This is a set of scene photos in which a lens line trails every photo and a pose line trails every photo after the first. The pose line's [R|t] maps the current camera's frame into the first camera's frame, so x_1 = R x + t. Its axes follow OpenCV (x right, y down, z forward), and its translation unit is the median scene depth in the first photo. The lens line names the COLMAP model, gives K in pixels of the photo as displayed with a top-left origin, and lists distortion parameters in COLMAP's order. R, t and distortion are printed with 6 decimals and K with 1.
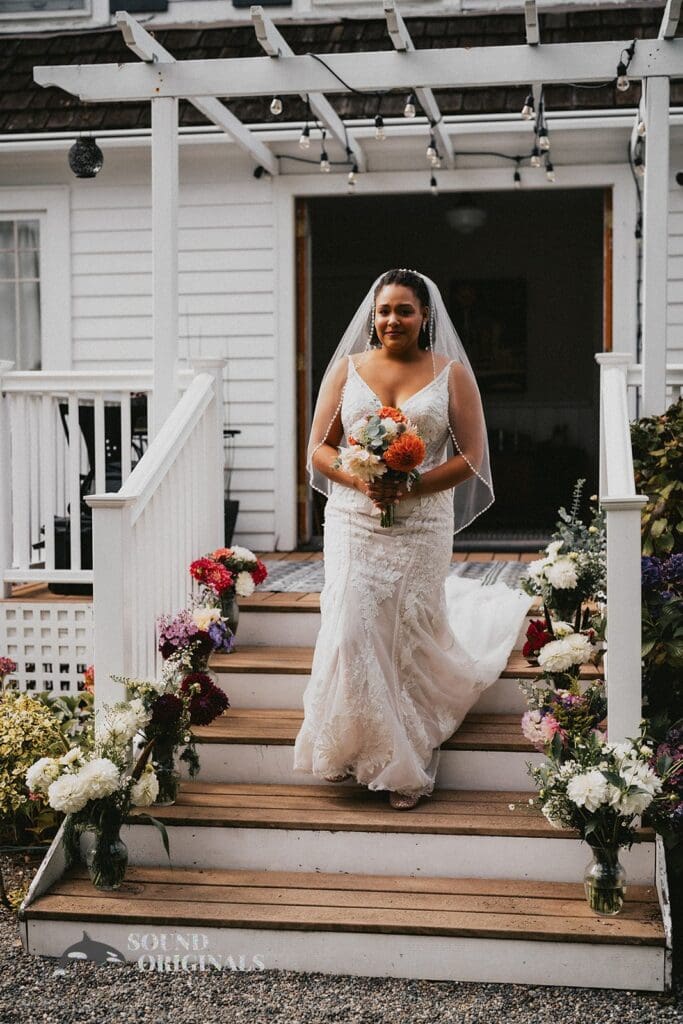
lens RADIAL K [[1433.7, 0, 341.5], [0, 1433.7, 512.0], [0, 0, 1]] dist [0.000982, 0.046158]
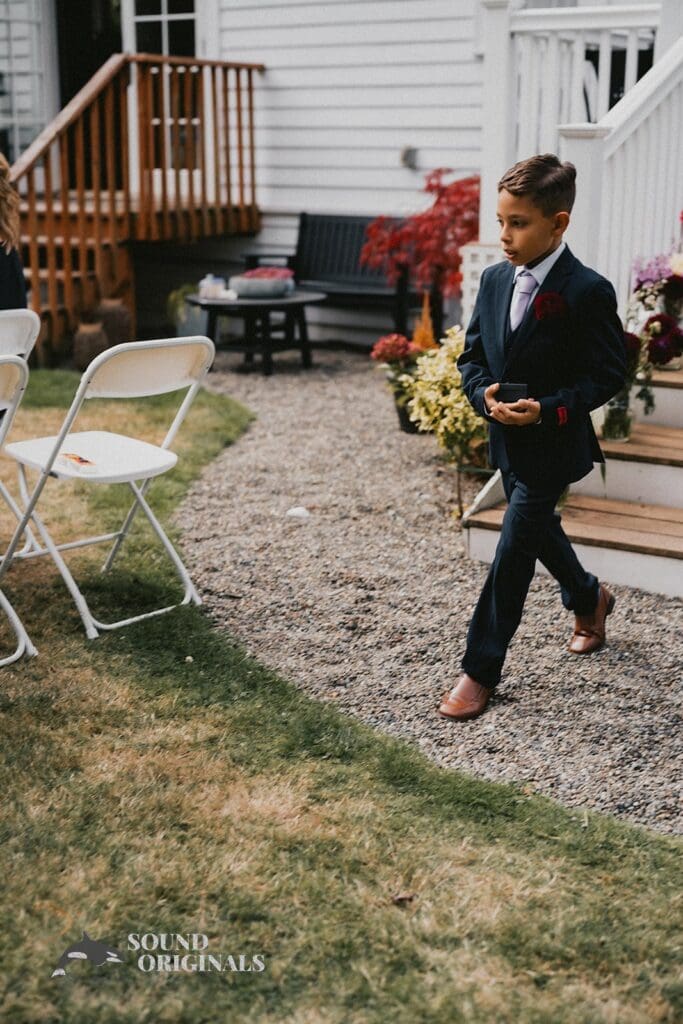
lens RADIAL K [[1433.7, 0, 341.5], [0, 1433.7, 512.0], [0, 0, 1]] dist [0.000982, 0.046158]
pose [[0.917010, 0.107681, -0.384053, 0.099423], [-0.028135, 0.977933, 0.207015, 0.051686], [0.397870, -0.179029, 0.899805, -0.000103]]
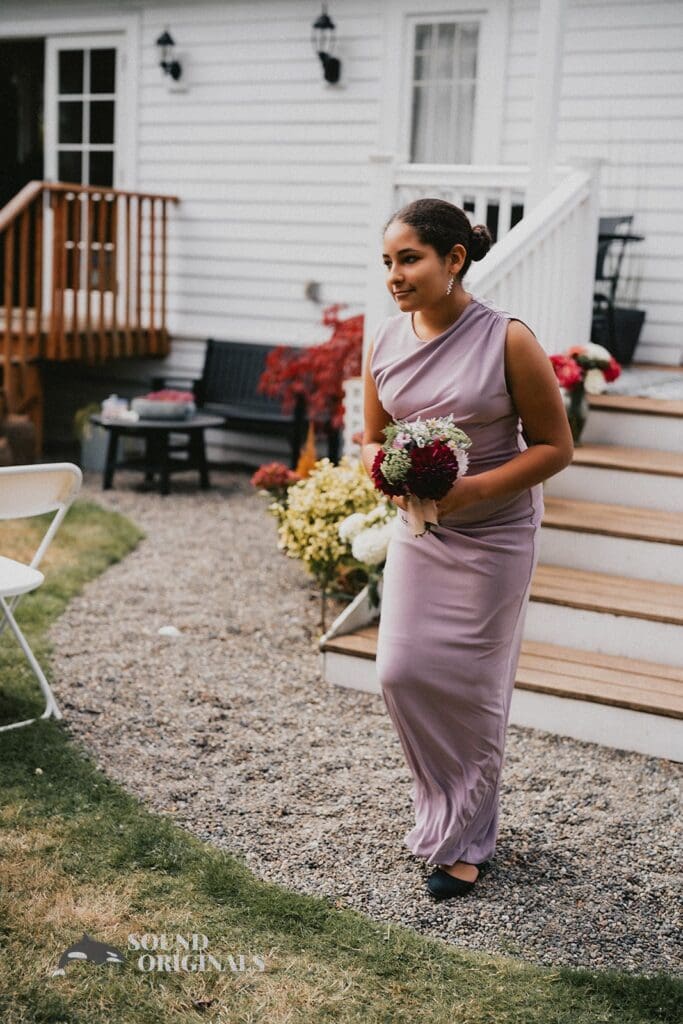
lens RADIAL K [[1438.5, 0, 340.4], [0, 1438.5, 530.5], [0, 0, 1]] dist [-0.000828, 0.011668]
pose [[0.929572, 0.113194, -0.350831, 0.169769], [-0.067727, 0.987931, 0.139300, 0.031055], [0.362365, -0.105729, 0.926020, -0.029244]]
